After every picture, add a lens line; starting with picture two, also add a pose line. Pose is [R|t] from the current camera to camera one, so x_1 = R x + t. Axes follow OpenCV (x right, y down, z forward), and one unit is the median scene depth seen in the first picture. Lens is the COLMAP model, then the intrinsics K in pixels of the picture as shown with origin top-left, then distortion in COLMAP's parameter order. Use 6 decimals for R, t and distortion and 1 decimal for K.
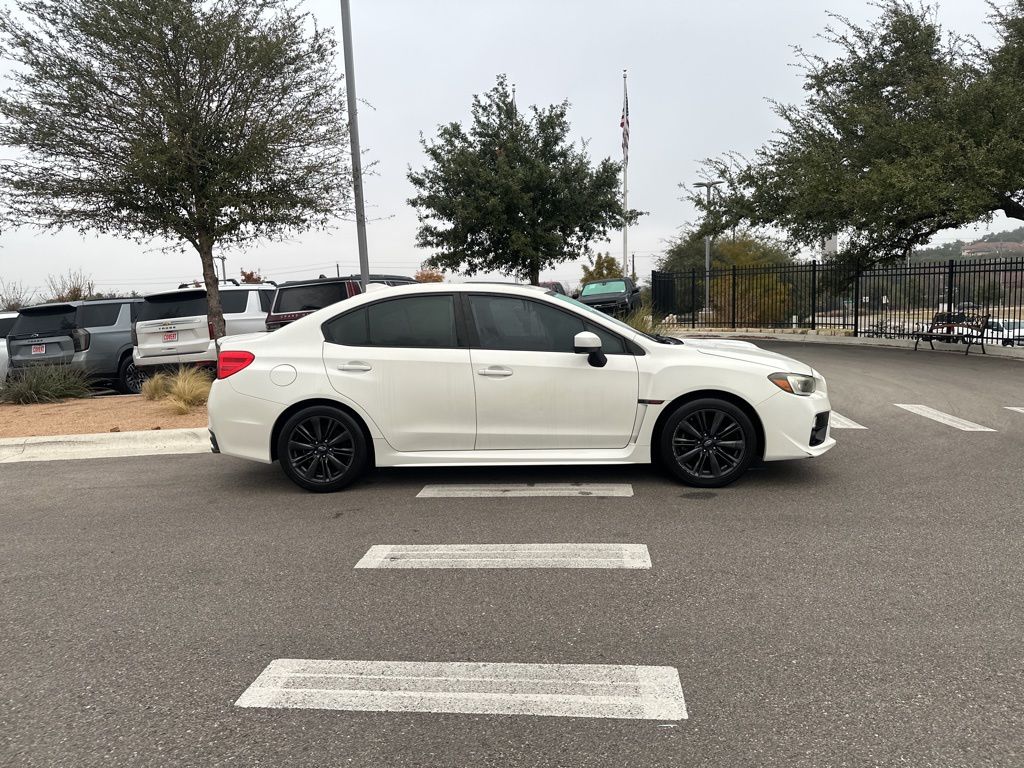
lens RADIAL K [[727.6, 0, 505.9], [0, 727.6, 382.8], [0, 0, 1]] dist [0.096919, -0.142649]
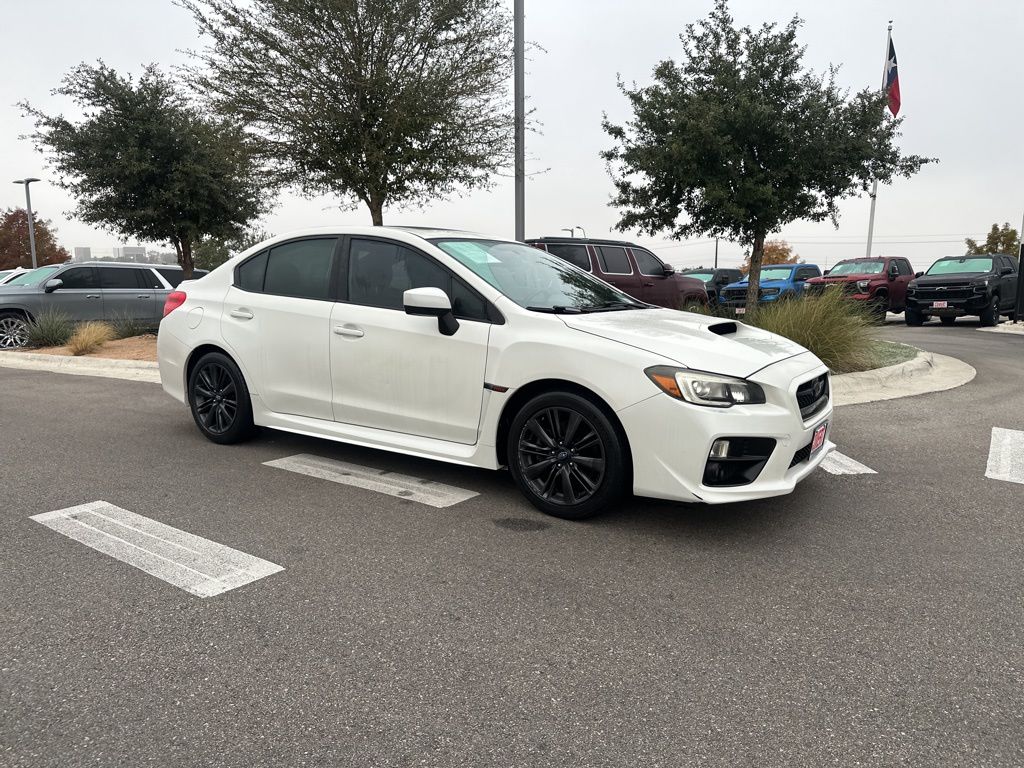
lens RADIAL K [[733.1, 0, 507.6], [0, 733.1, 381.7], [0, 0, 1]] dist [0.059135, -0.091374]
pose [[0.864944, 0.111753, -0.489268, 0.548663], [-0.096905, 0.993736, 0.055665, -0.021400], [0.492424, -0.000734, 0.870355, 0.351627]]
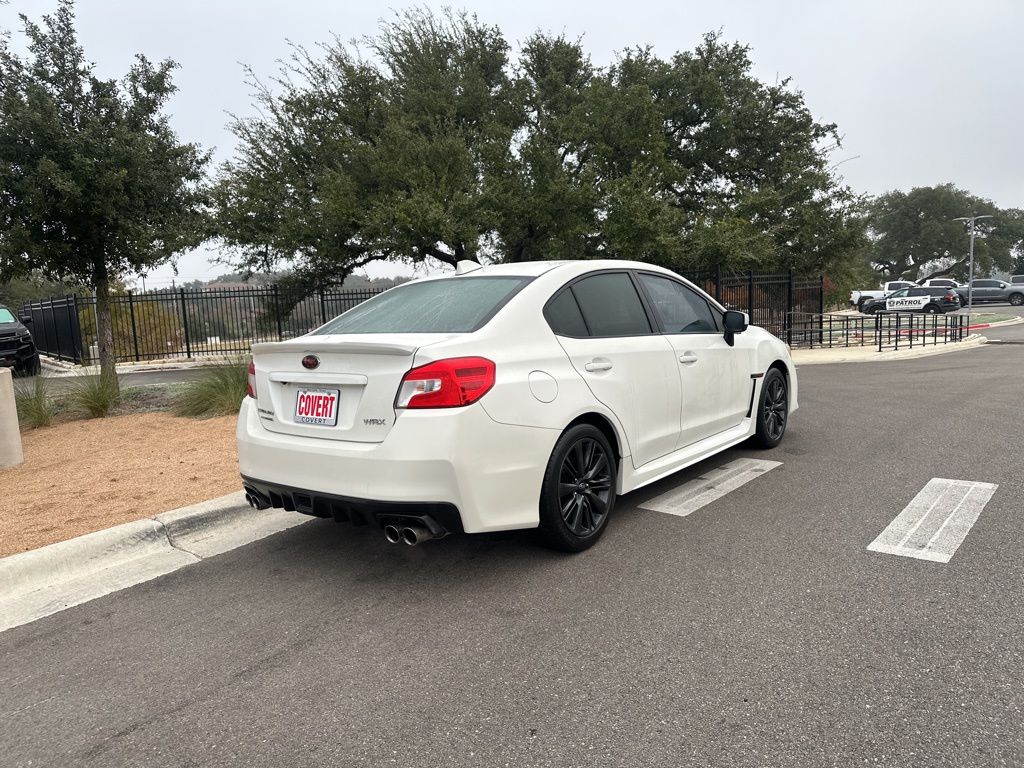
lens RADIAL K [[734.3, 0, 512.3], [0, 734.3, 389.8], [0, 0, 1]] dist [0.028733, -0.033411]
pose [[0.563725, -0.096855, 0.820264, -0.858550], [0.132015, 0.990899, 0.026277, -0.028149], [-0.815344, 0.093475, 0.571381, 0.653611]]
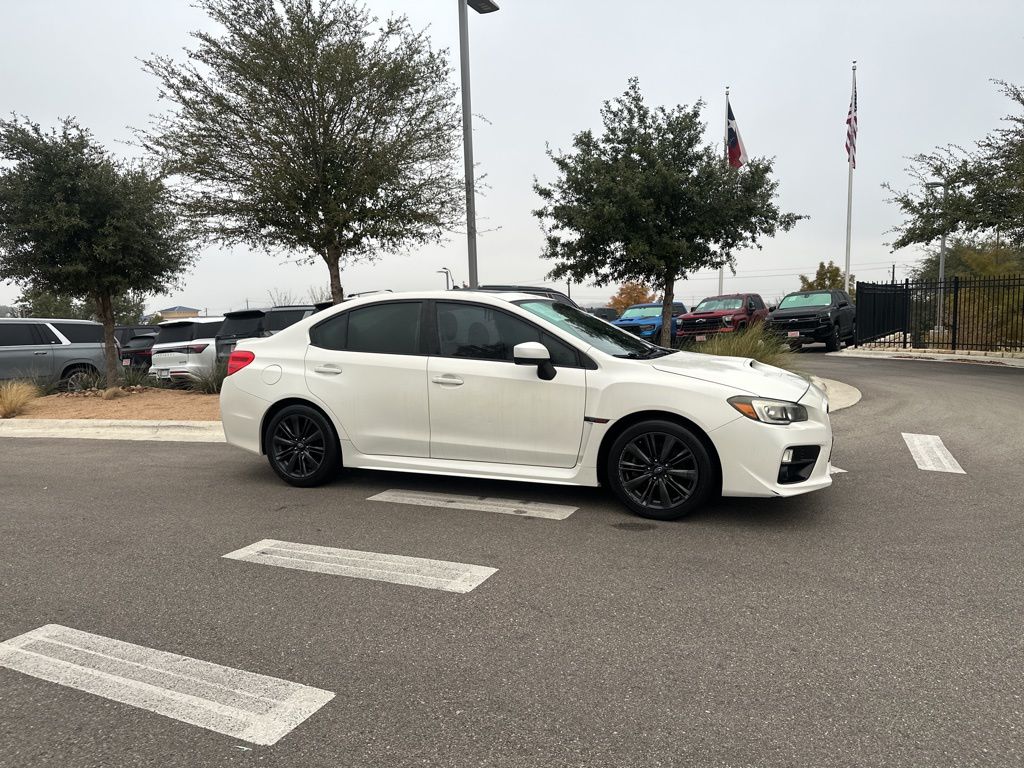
lens RADIAL K [[728.7, 0, 504.9], [0, 728.7, 388.7], [0, 0, 1]] dist [0.089711, -0.125681]
pose [[0.946745, 0.048790, -0.318265, 0.366687], [-0.051708, 0.998662, -0.000721, -0.006745], [0.317804, 0.017139, 0.948002, 0.086567]]
